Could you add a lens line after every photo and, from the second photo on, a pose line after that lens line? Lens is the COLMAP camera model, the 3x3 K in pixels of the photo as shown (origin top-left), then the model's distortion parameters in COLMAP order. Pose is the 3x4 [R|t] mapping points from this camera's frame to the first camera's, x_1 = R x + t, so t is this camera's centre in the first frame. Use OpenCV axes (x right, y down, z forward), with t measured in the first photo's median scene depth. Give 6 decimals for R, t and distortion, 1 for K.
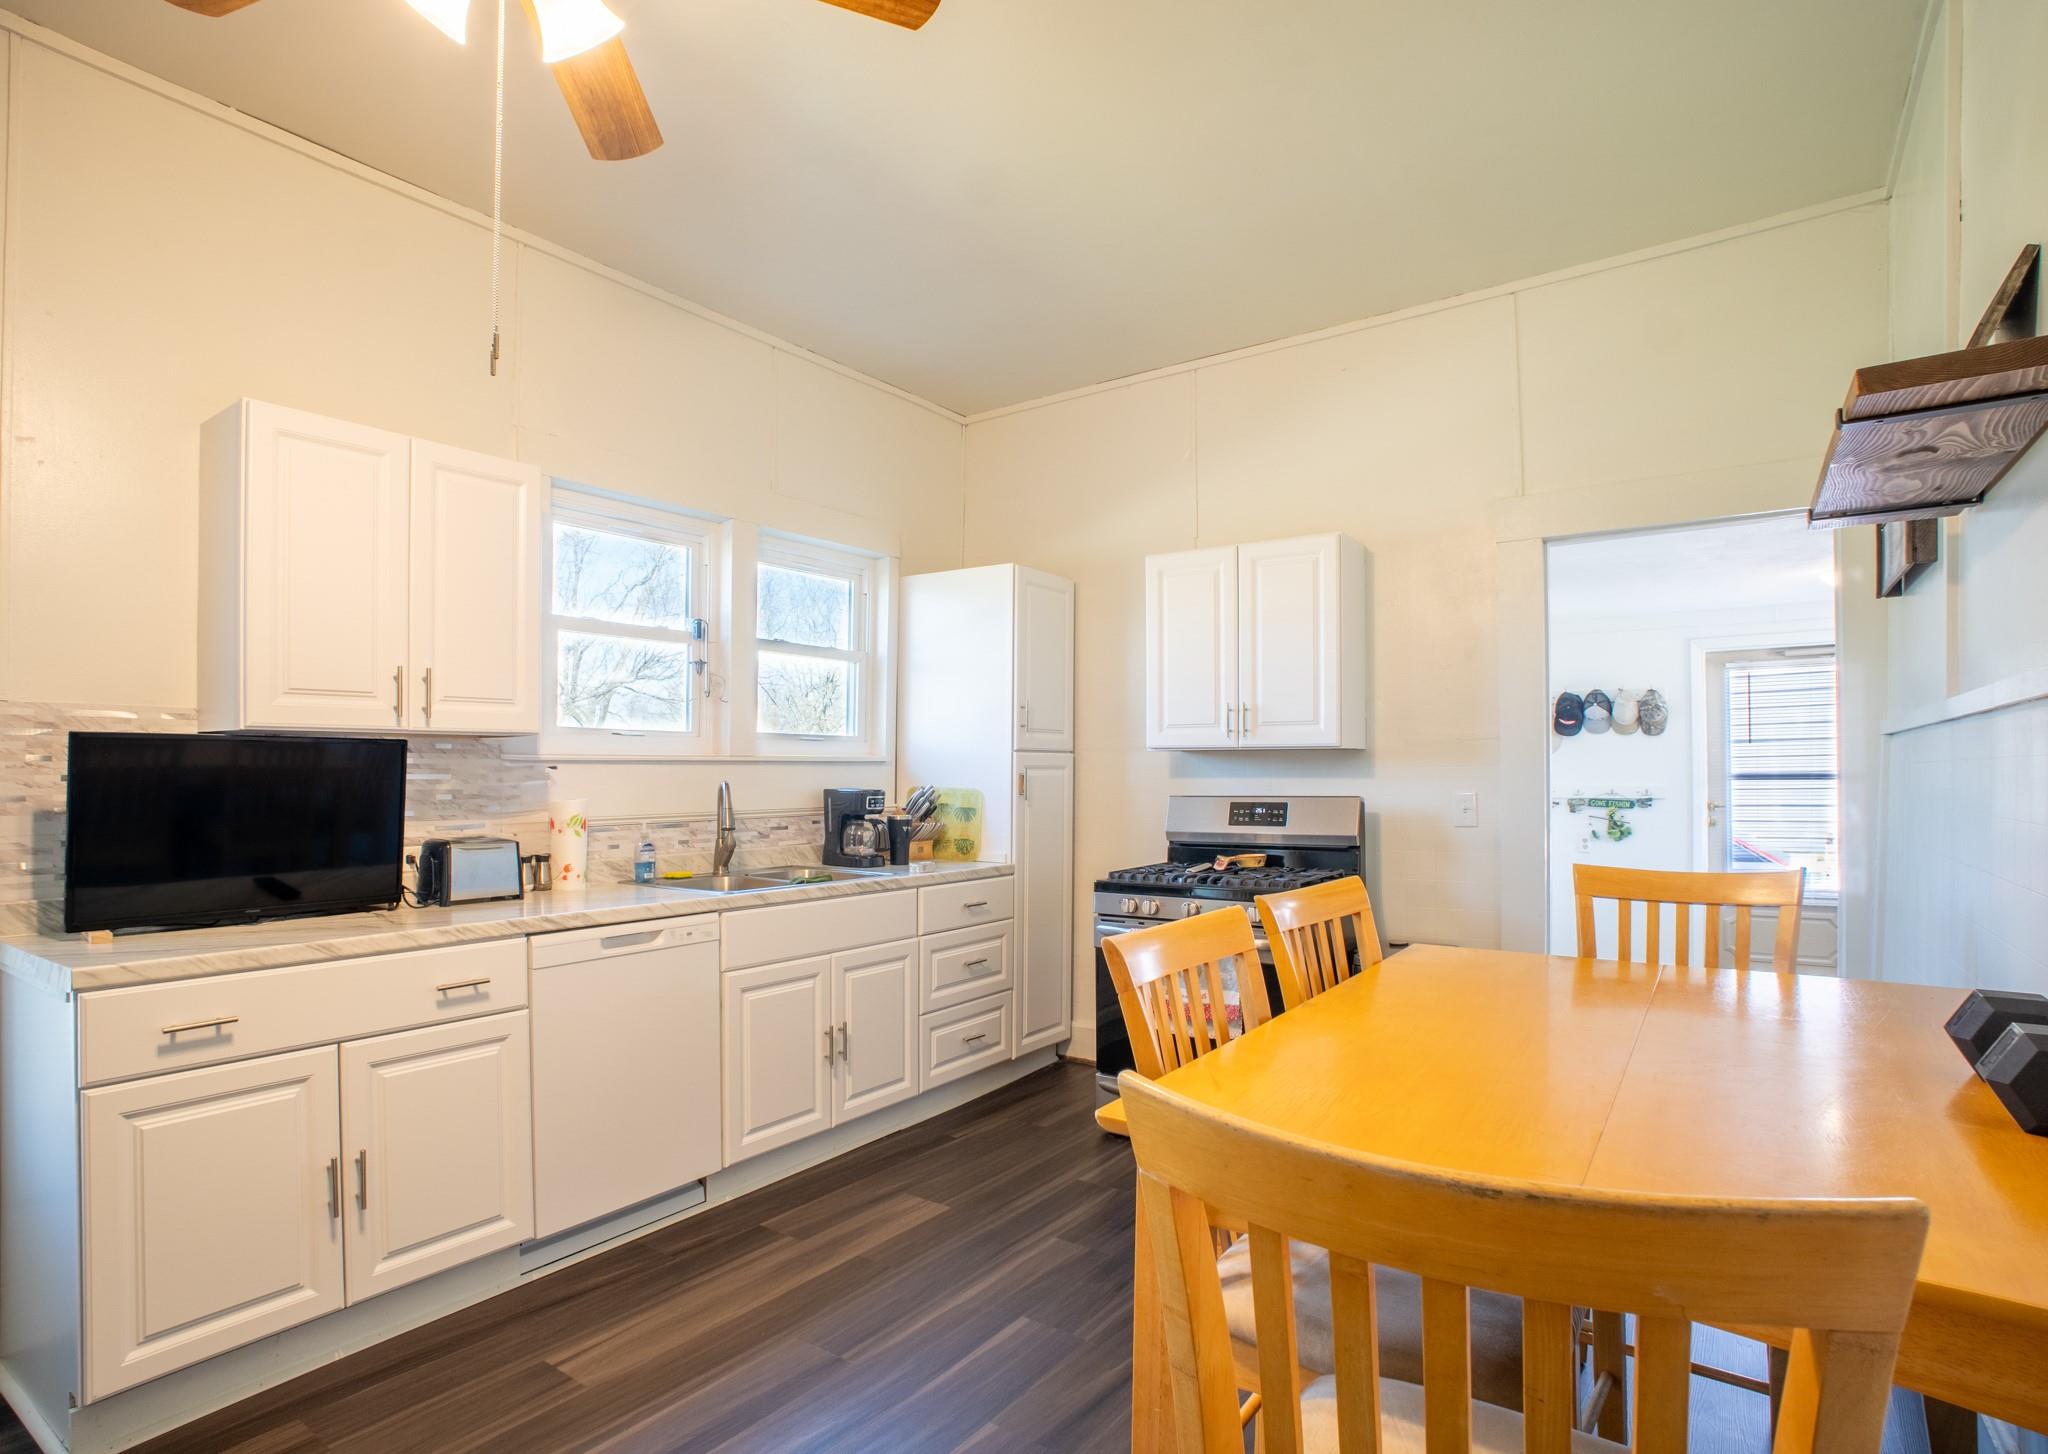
lens RADIAL K [[1076.5, 0, 1020.4], [0, 1076.5, 773.2], [0, 0, 1]] dist [-0.002271, -0.000528]
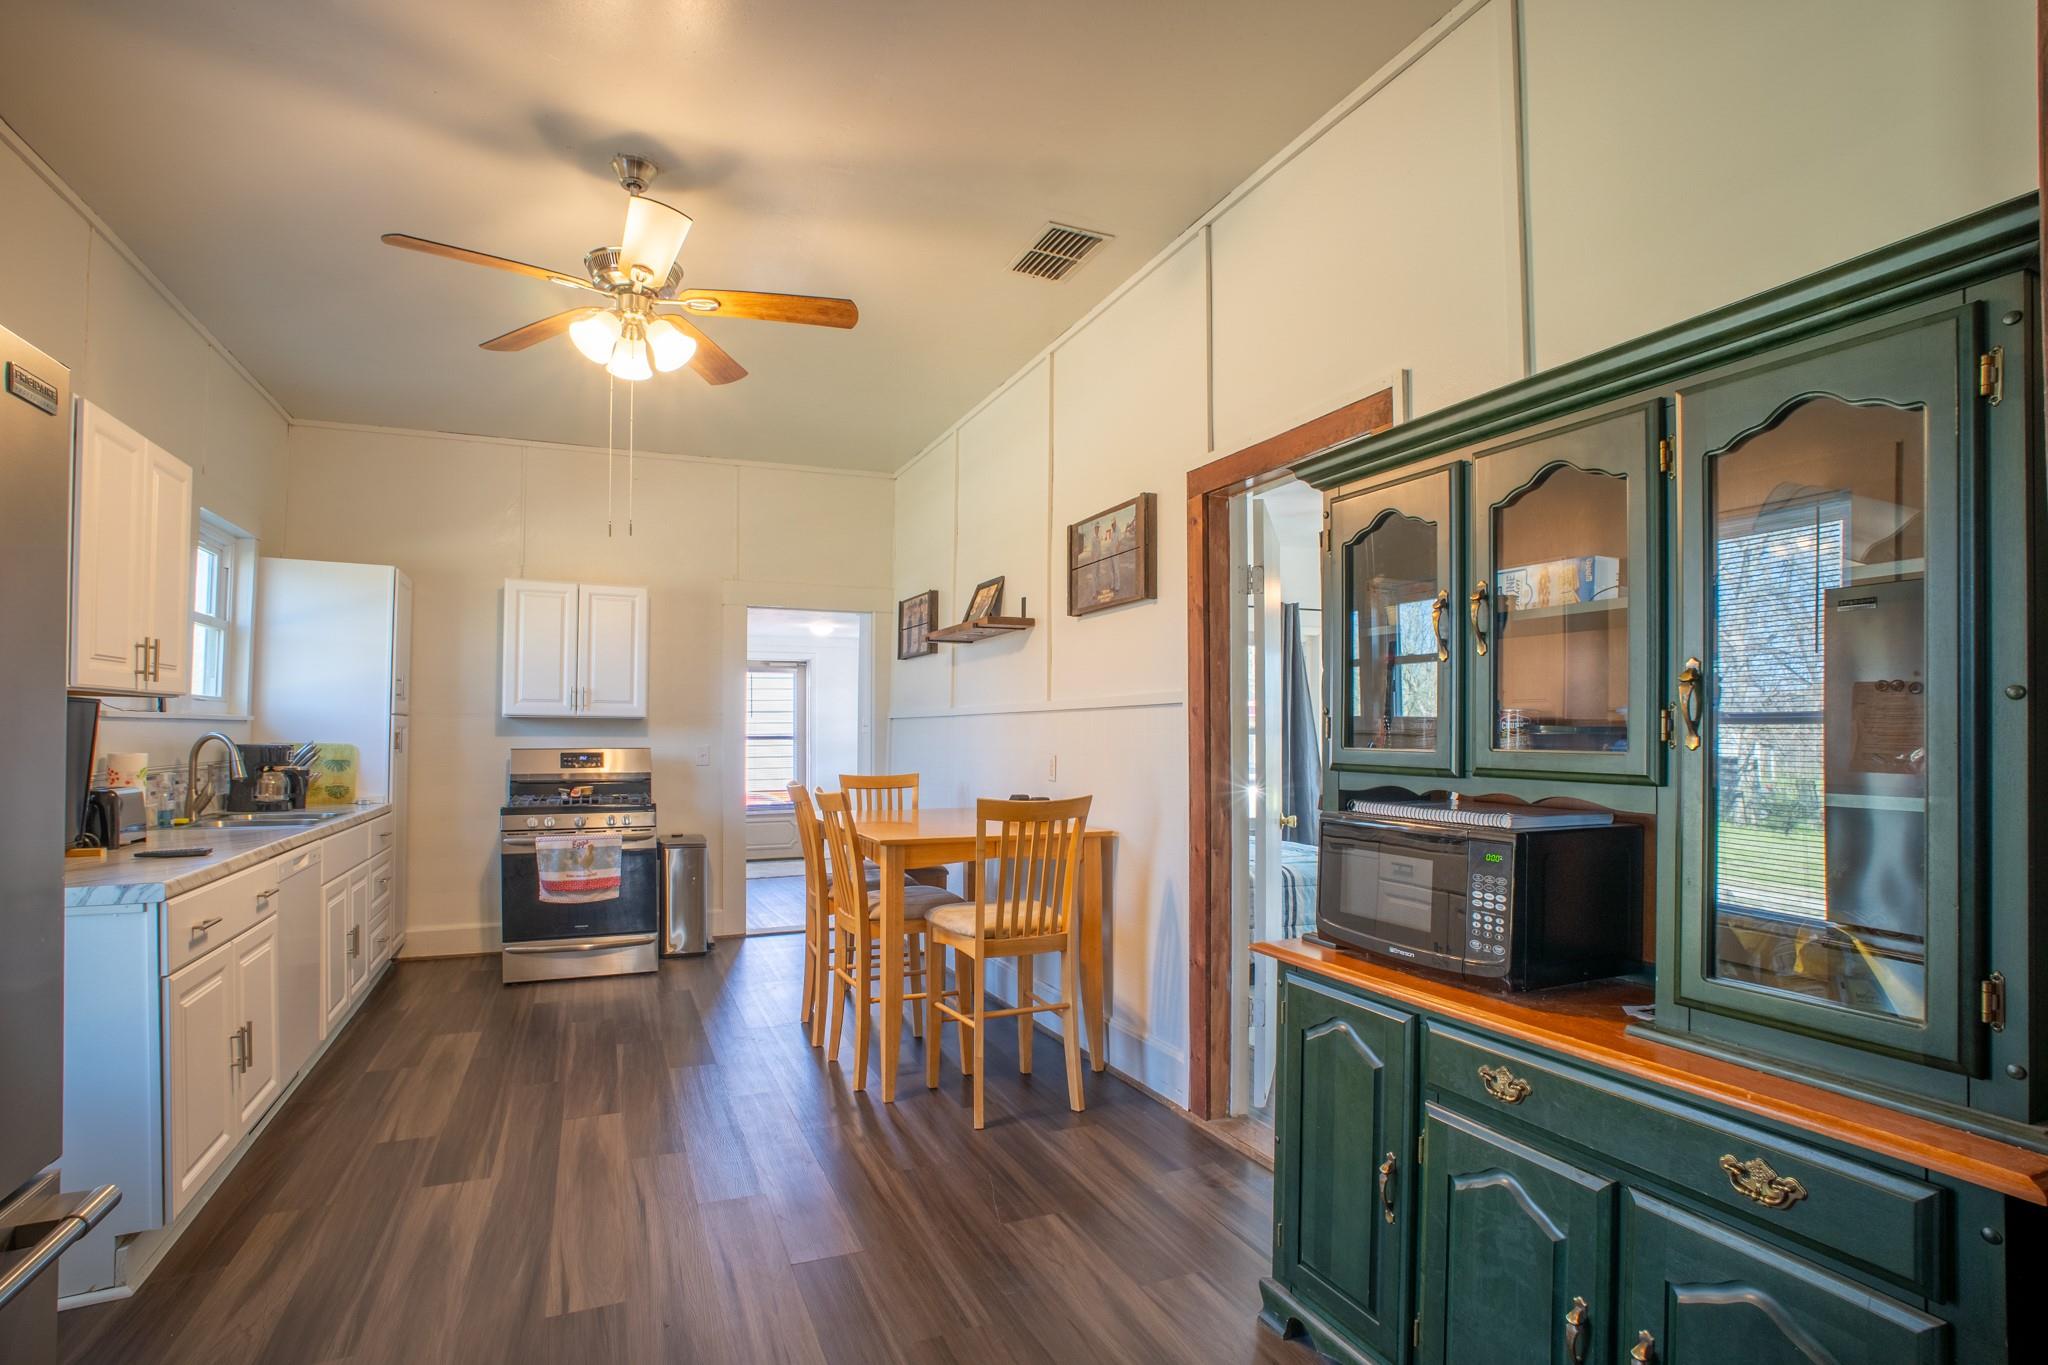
lens RADIAL K [[990.6, 0, 1023.5], [0, 990.6, 718.5], [0, 0, 1]] dist [-0.001189, 0.000173]
pose [[0.498573, 0.020392, 0.866608, -0.669478], [-0.006402, 0.999783, -0.019843, 0.002948], [-0.866824, 0.004345, 0.498595, -0.231654]]
